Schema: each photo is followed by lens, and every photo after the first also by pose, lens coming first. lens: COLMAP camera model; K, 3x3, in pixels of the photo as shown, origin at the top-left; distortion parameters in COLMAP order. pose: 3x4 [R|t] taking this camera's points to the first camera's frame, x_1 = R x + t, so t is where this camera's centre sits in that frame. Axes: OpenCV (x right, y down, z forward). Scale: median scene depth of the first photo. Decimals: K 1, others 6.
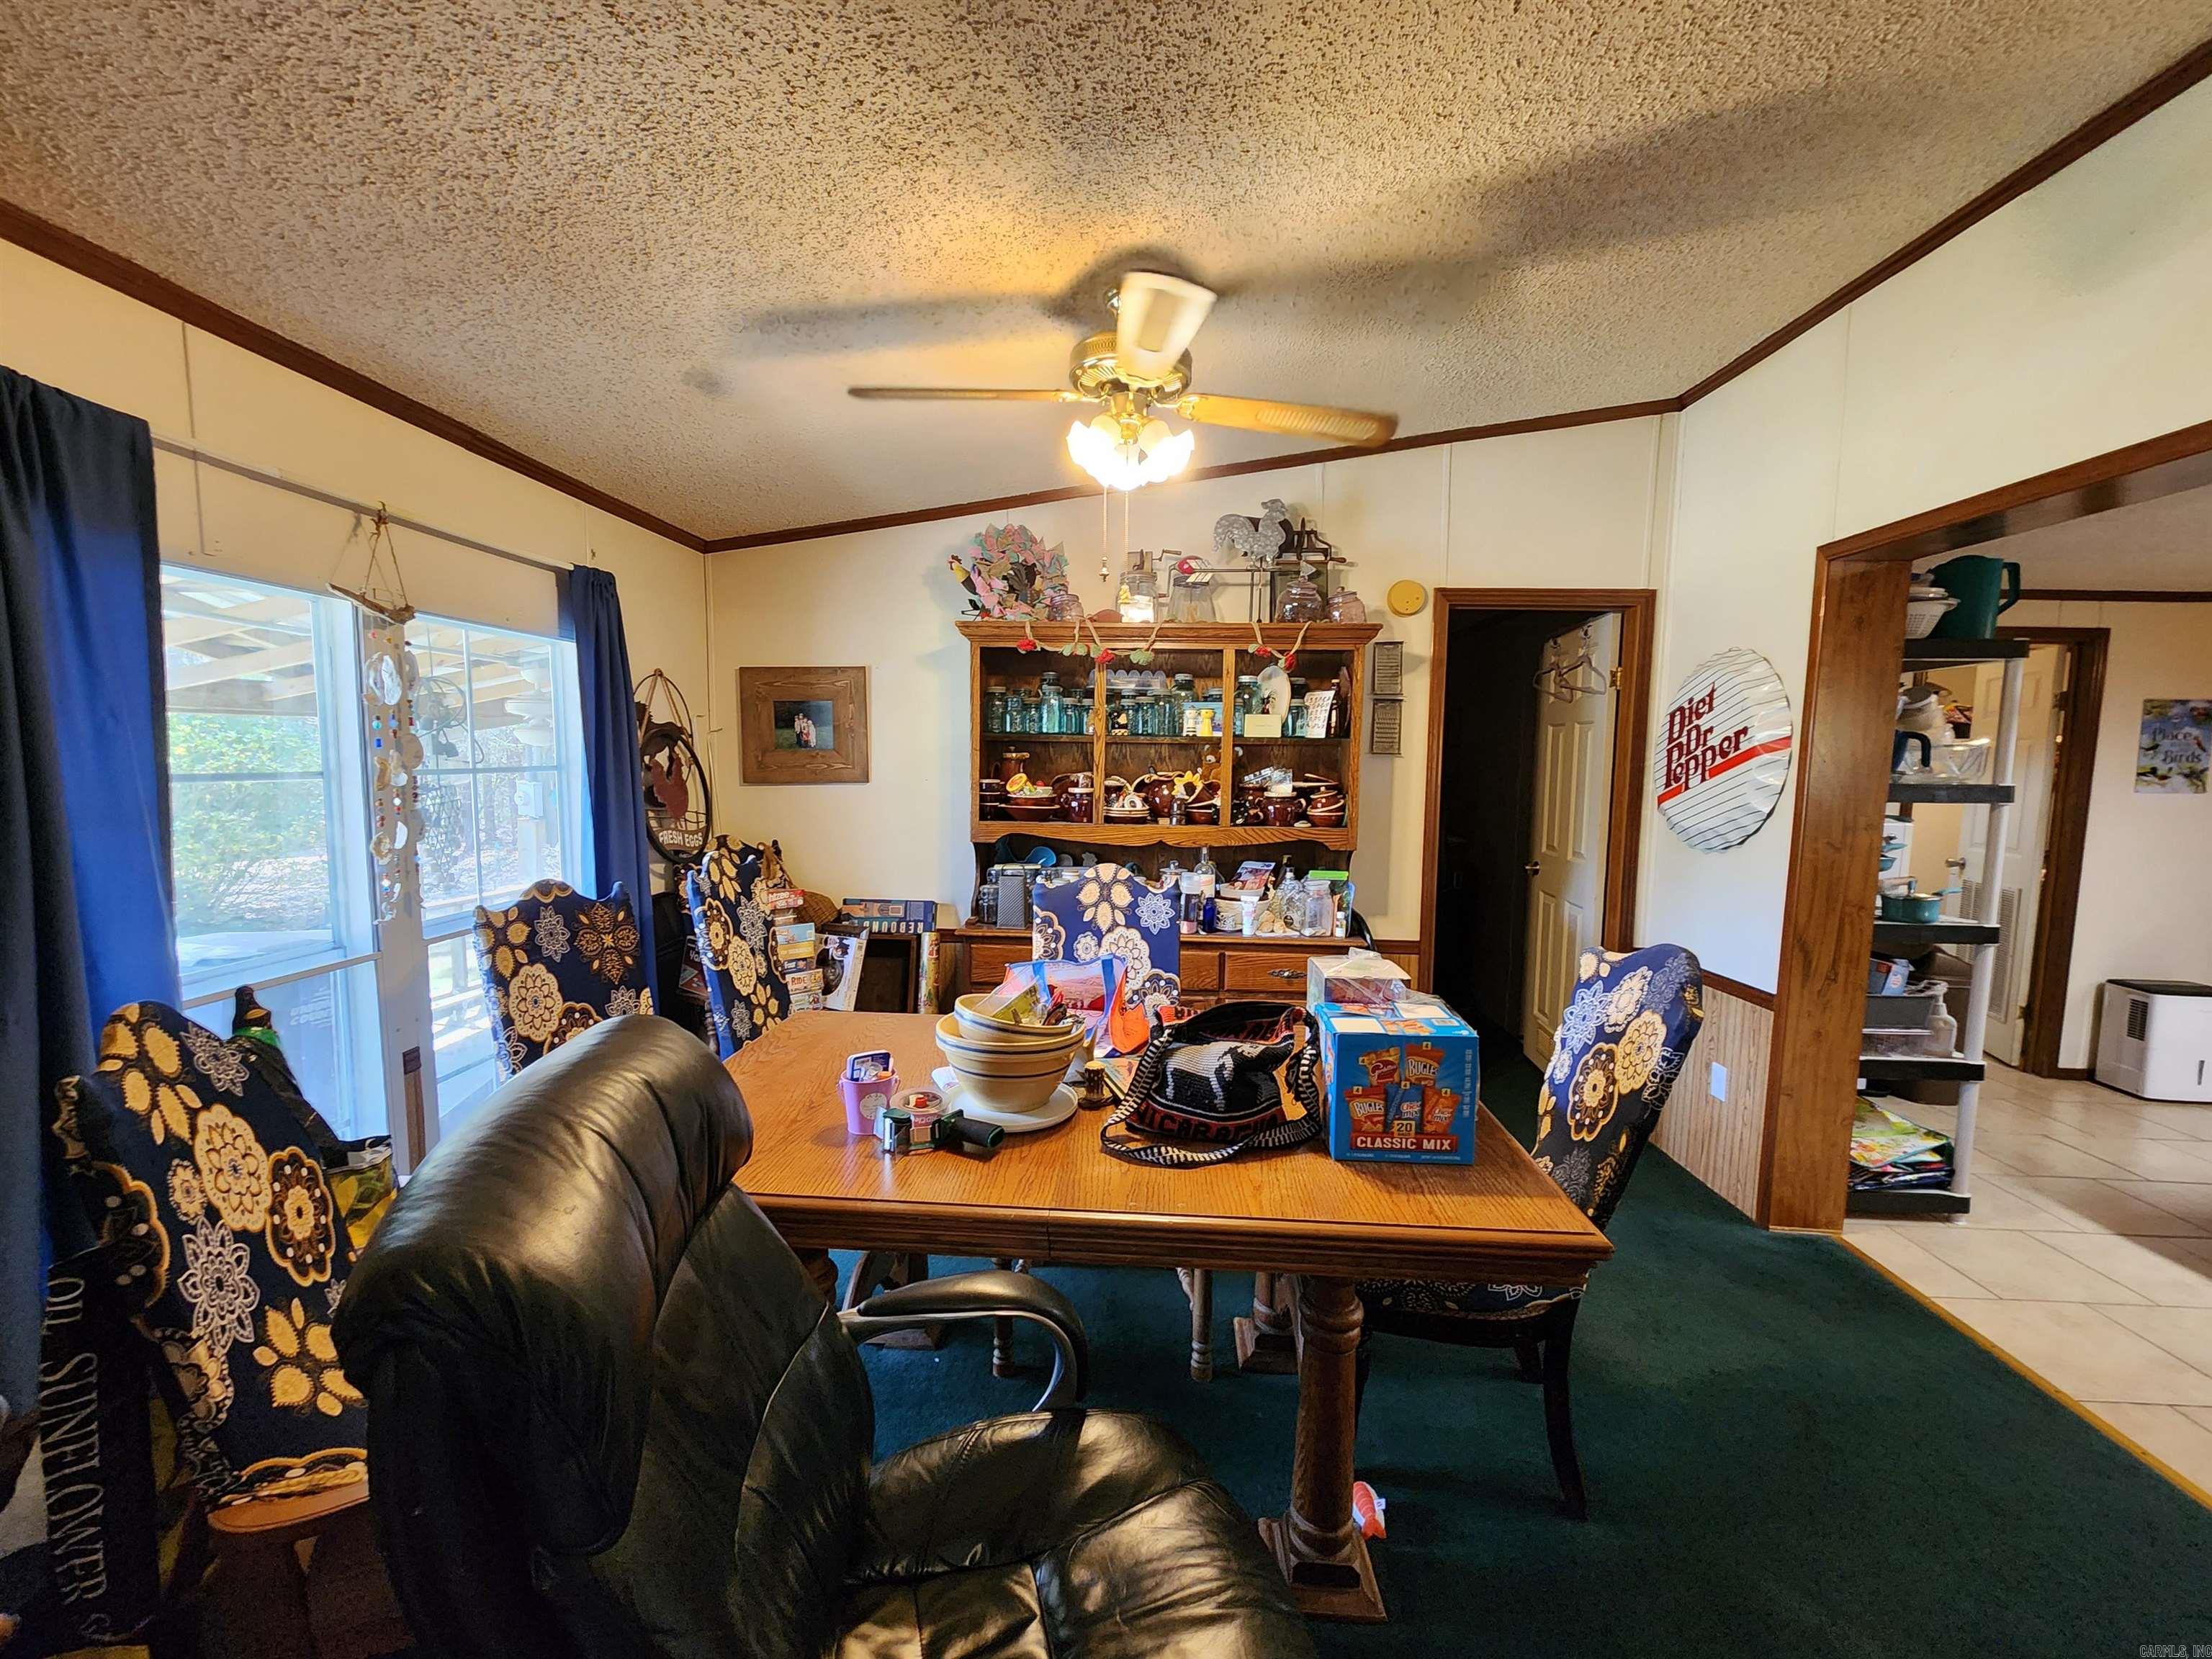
lens RADIAL K [[912.8, 0, 1099.9], [0, 912.8, 841.5], [0, 0, 1]] dist [-0.004030, 0.002031]
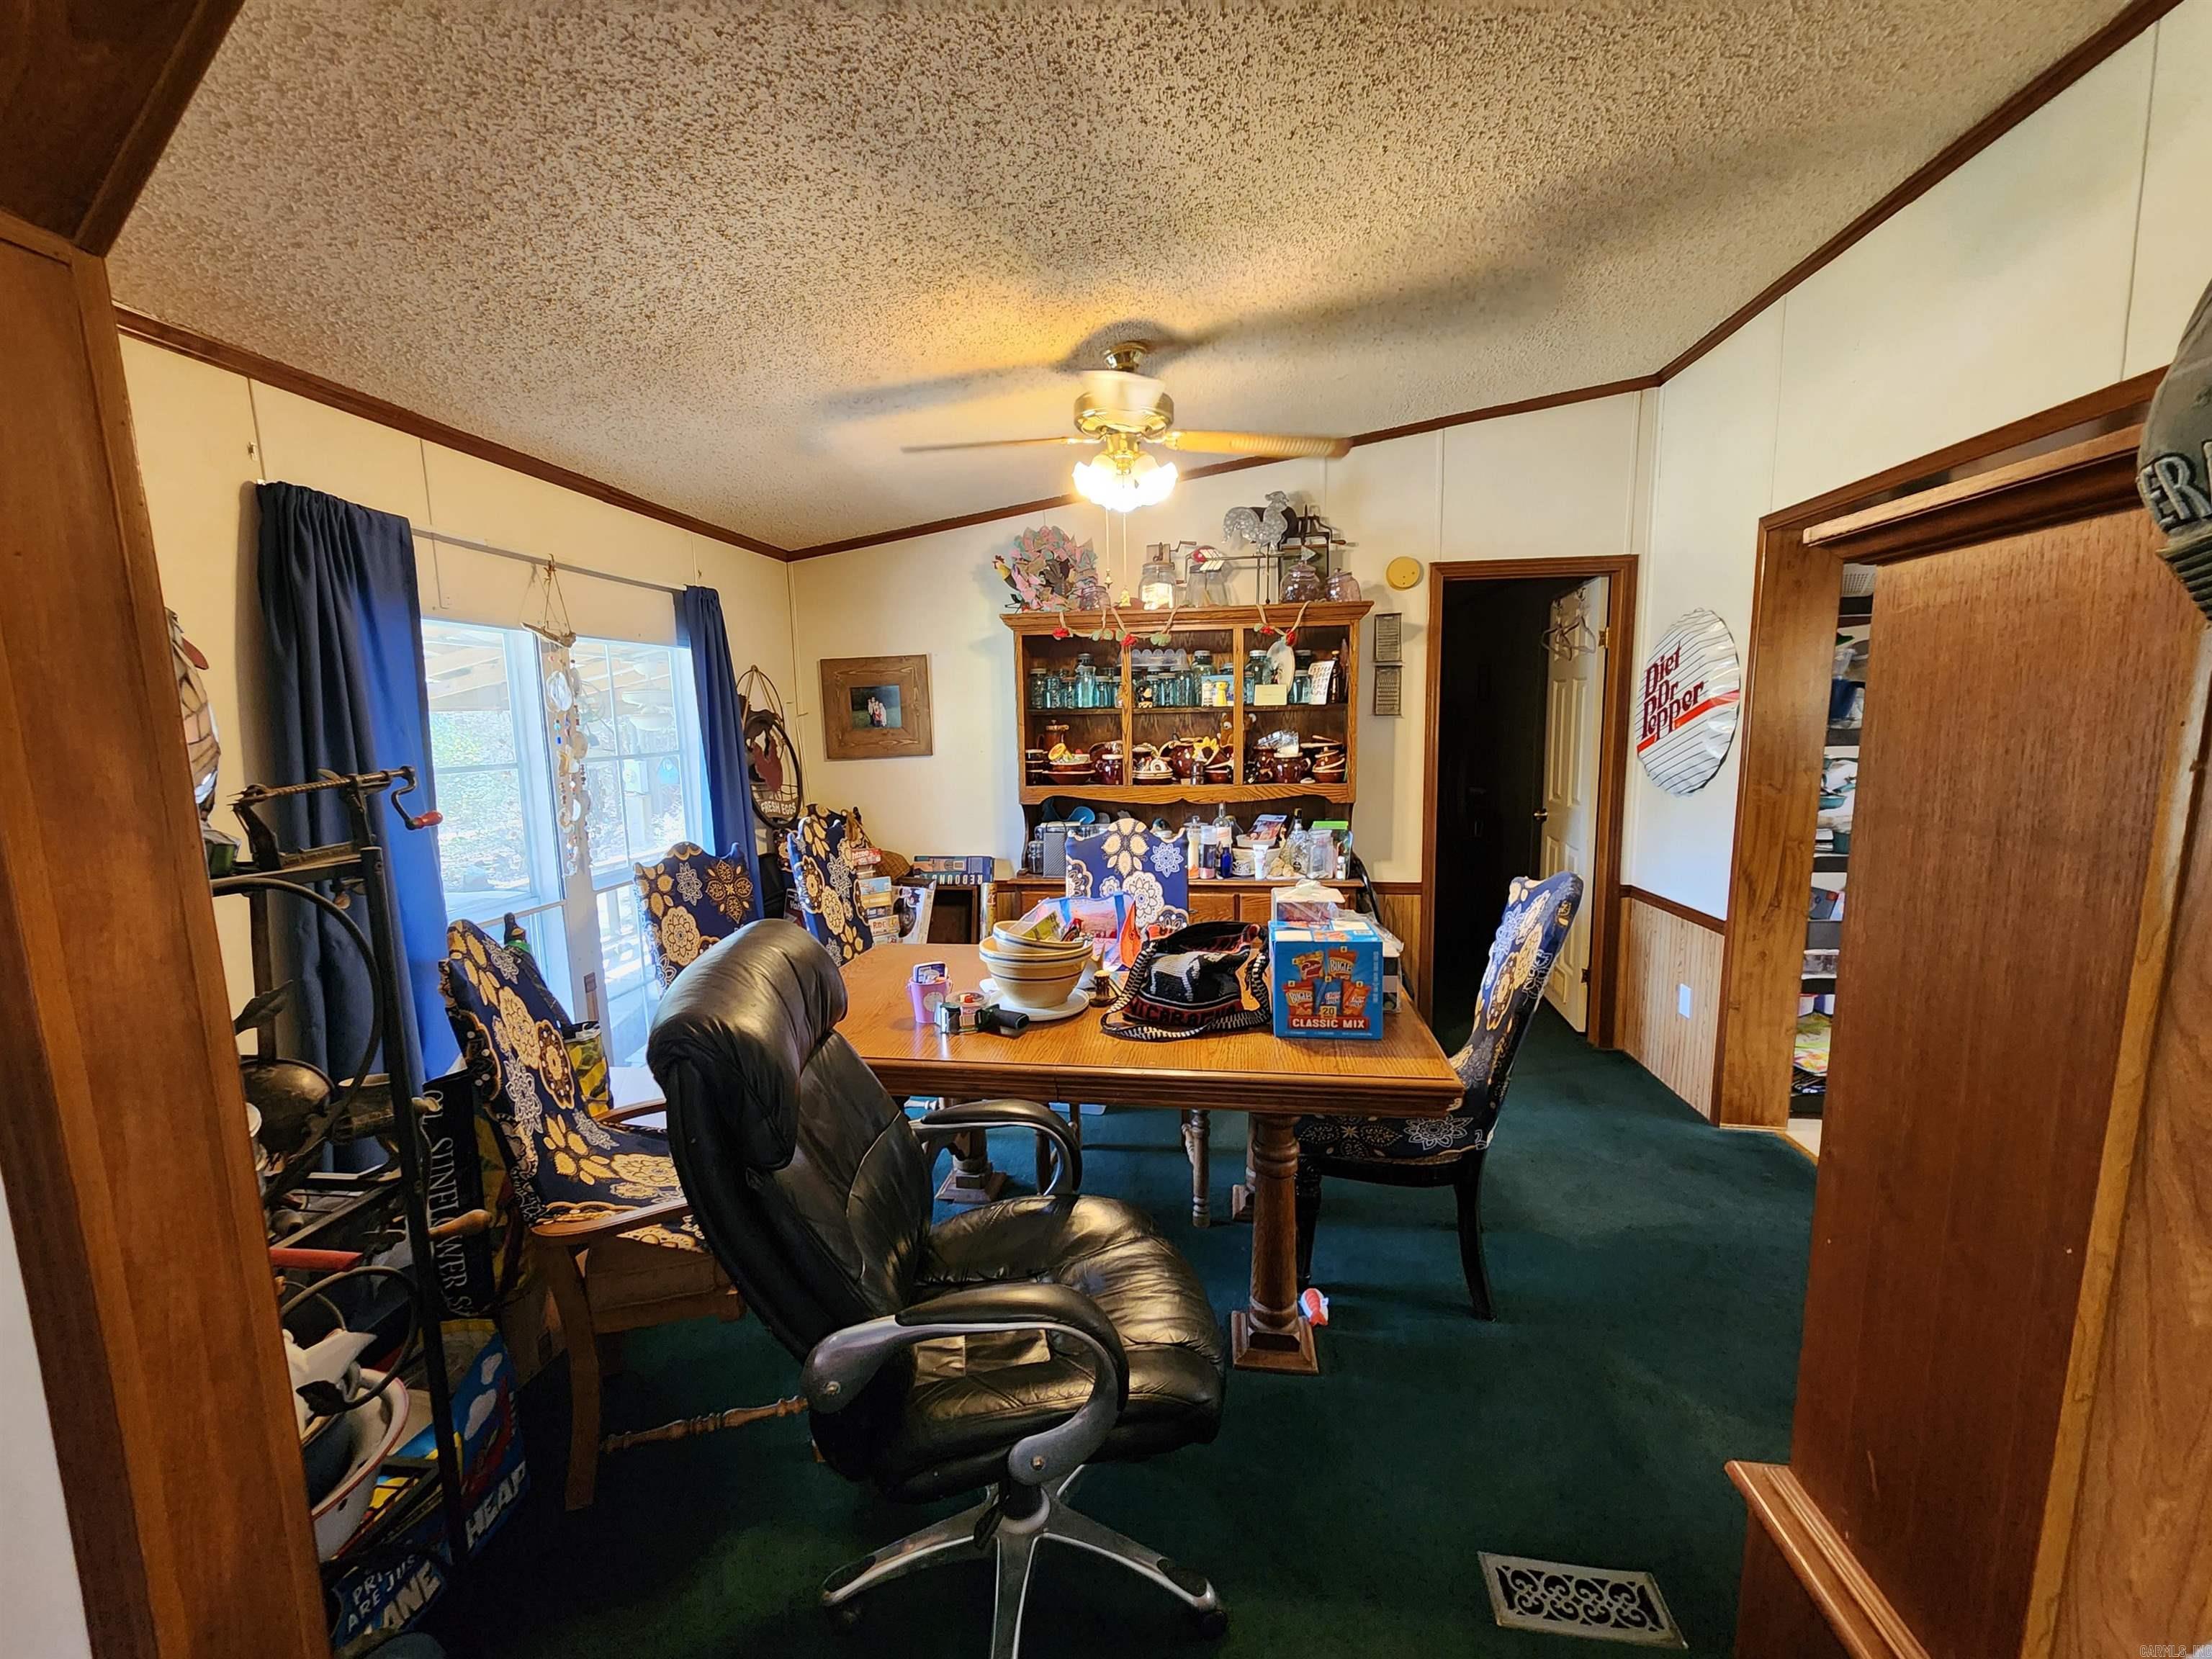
lens RADIAL K [[912.8, 0, 1095.8], [0, 912.8, 842.4], [0, 0, 1]] dist [-0.004030, 0.002031]
pose [[0.996037, -0.022610, -0.086016, 0.088524], [0.026329, 0.998755, 0.042359, 0.003992], [0.084951, -0.044456, 0.995393, -0.246084]]
